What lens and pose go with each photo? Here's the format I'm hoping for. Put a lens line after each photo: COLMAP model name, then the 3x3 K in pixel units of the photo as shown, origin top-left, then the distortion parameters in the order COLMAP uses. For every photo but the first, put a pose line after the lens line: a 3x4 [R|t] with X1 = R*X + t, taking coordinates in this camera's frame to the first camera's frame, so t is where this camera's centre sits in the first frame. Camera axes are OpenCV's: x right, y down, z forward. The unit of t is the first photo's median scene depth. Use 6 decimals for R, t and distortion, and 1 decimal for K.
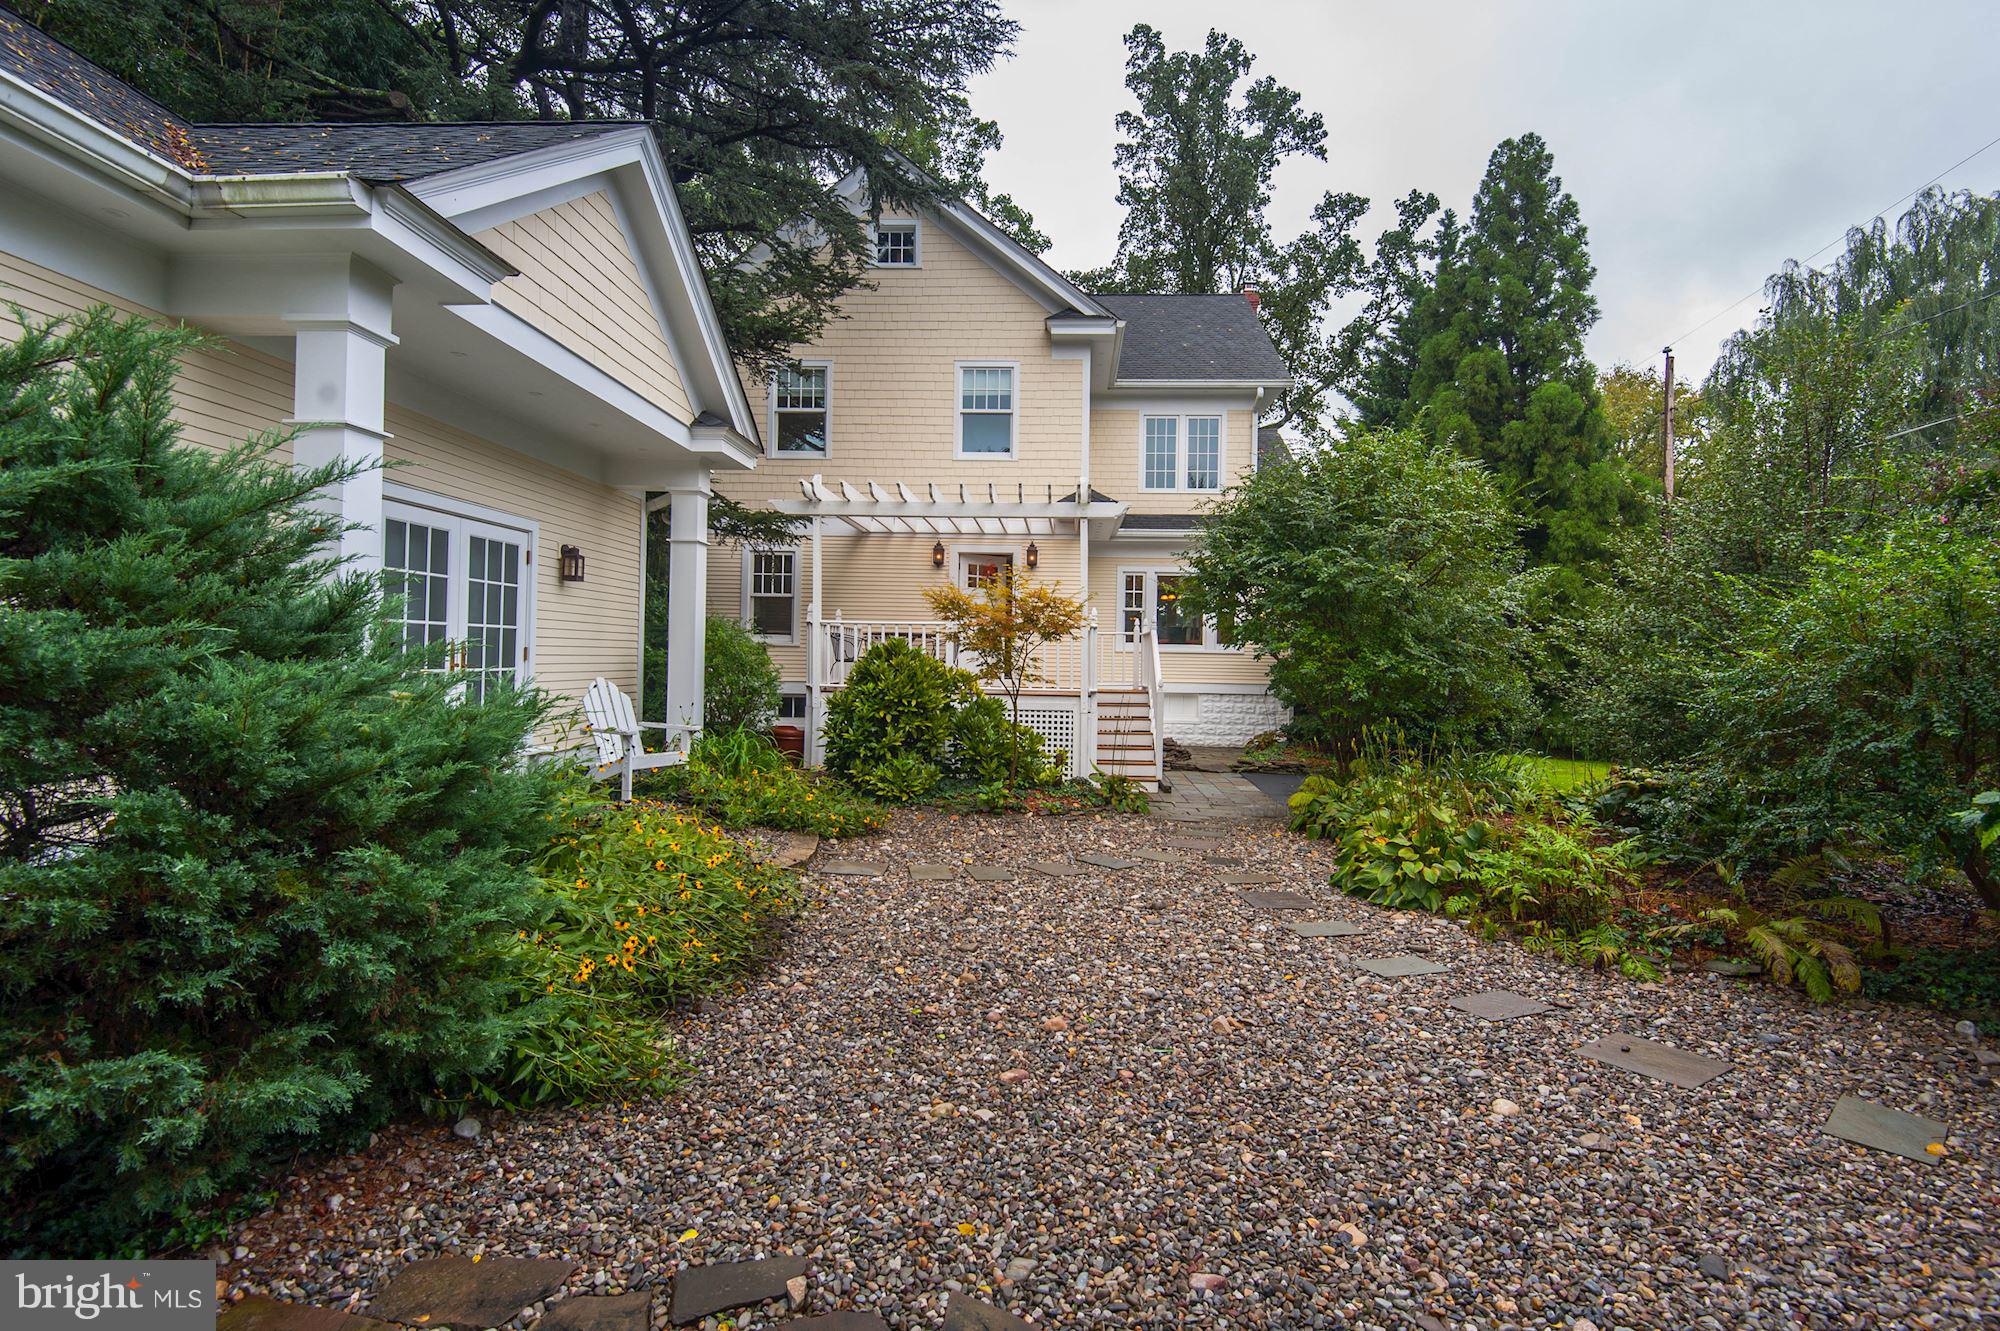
lens RADIAL K [[923.6, 0, 1022.7], [0, 923.6, 622.3], [0, 0, 1]] dist [0.028250, -0.039860]
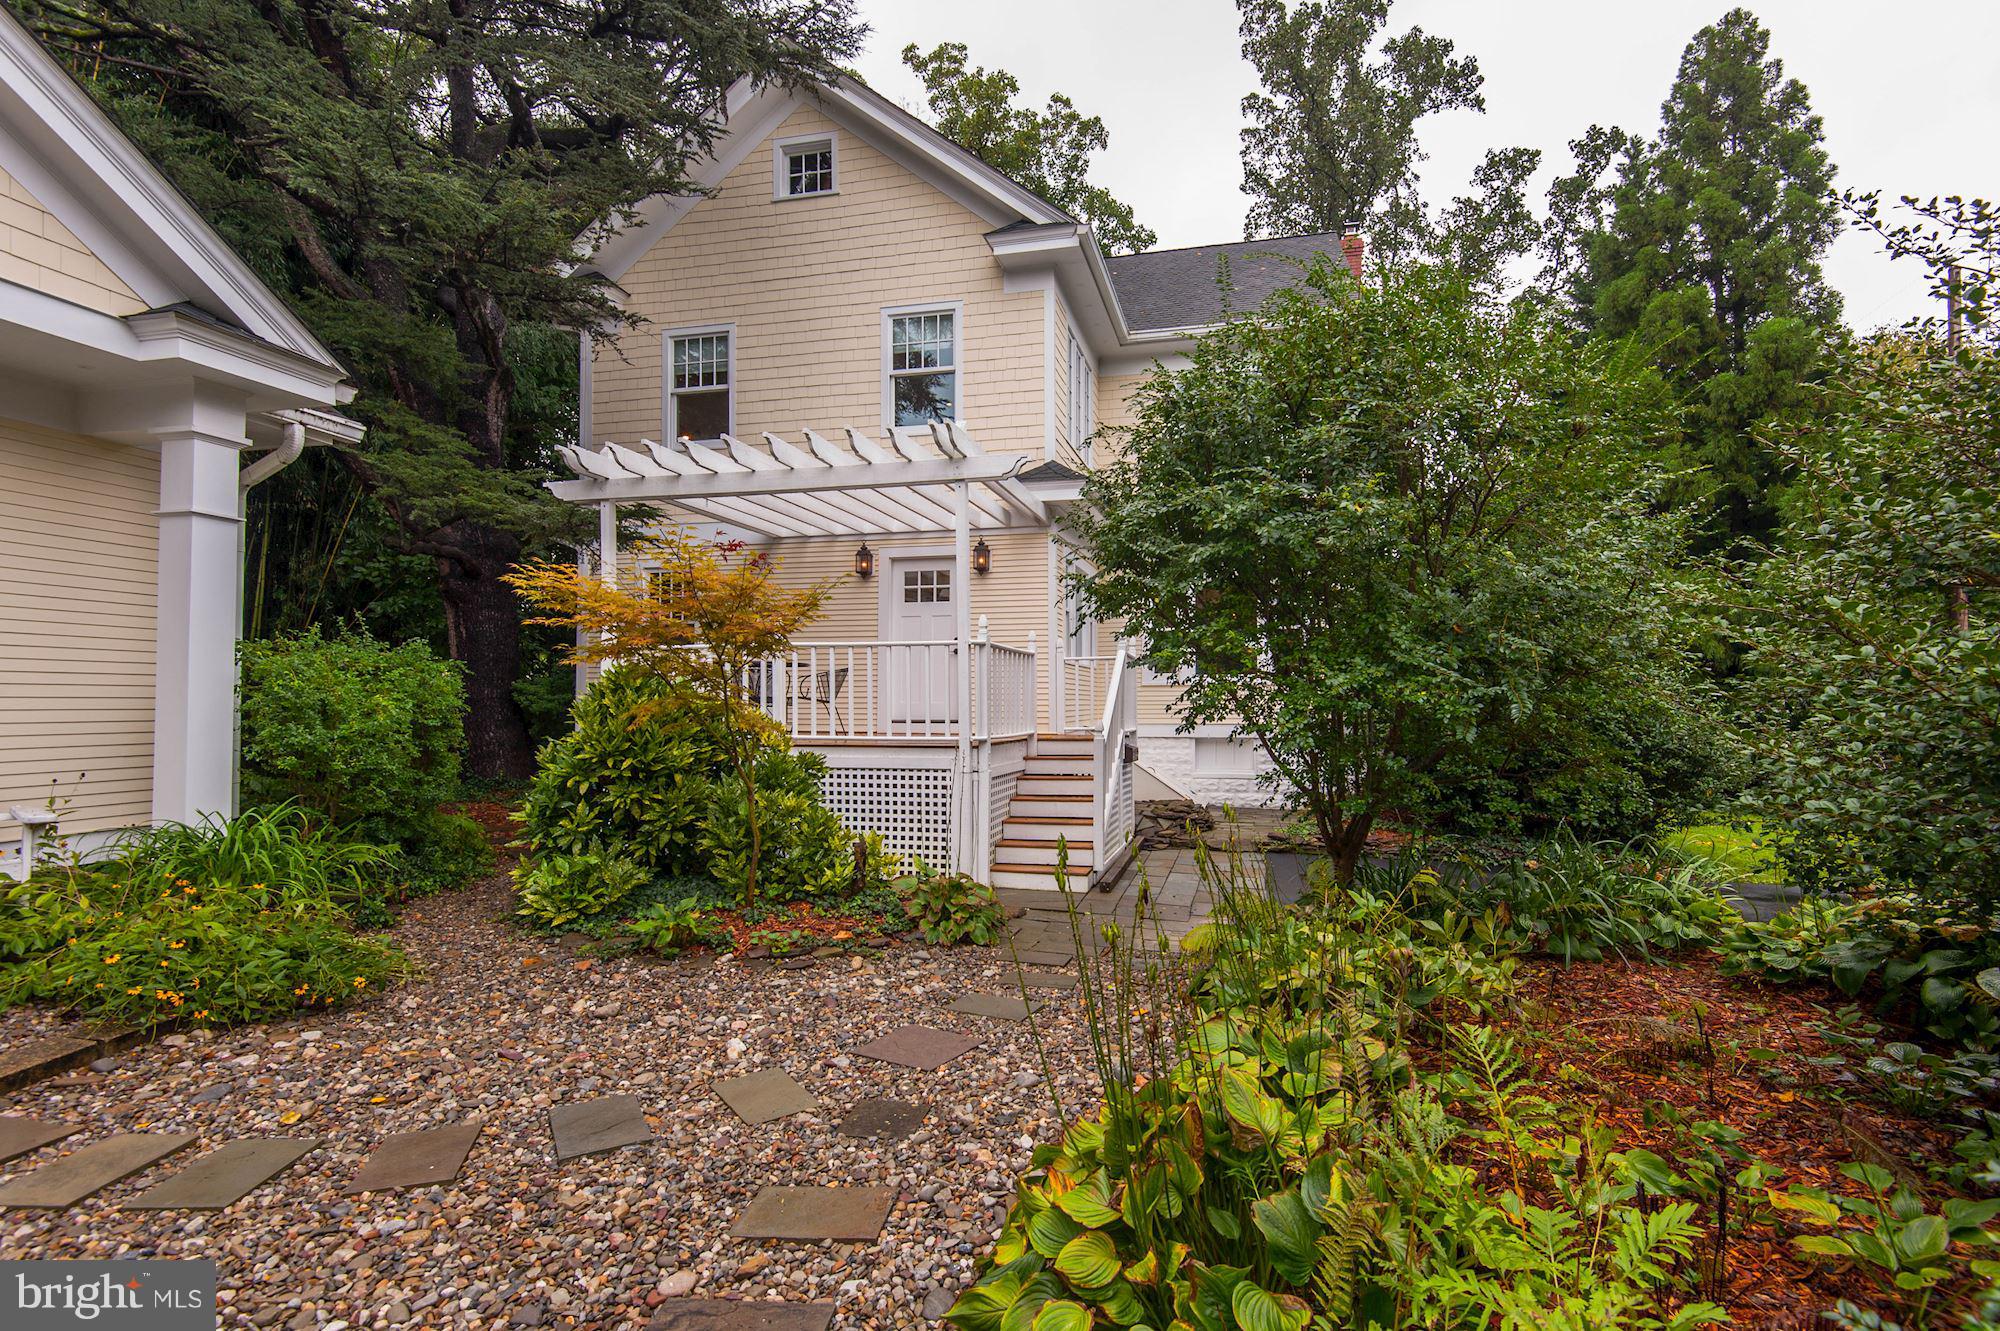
lens RADIAL K [[957.4, 0, 1000.0], [0, 957.4, 665.5], [0, 0, 1]] dist [0.000349, -0.014499]
pose [[0.982575, -0.022525, -0.184495, 0.078650], [0.022068, 0.999746, -0.004532, 0.008811], [0.184550, 0.000382, 0.982823, 0.117517]]
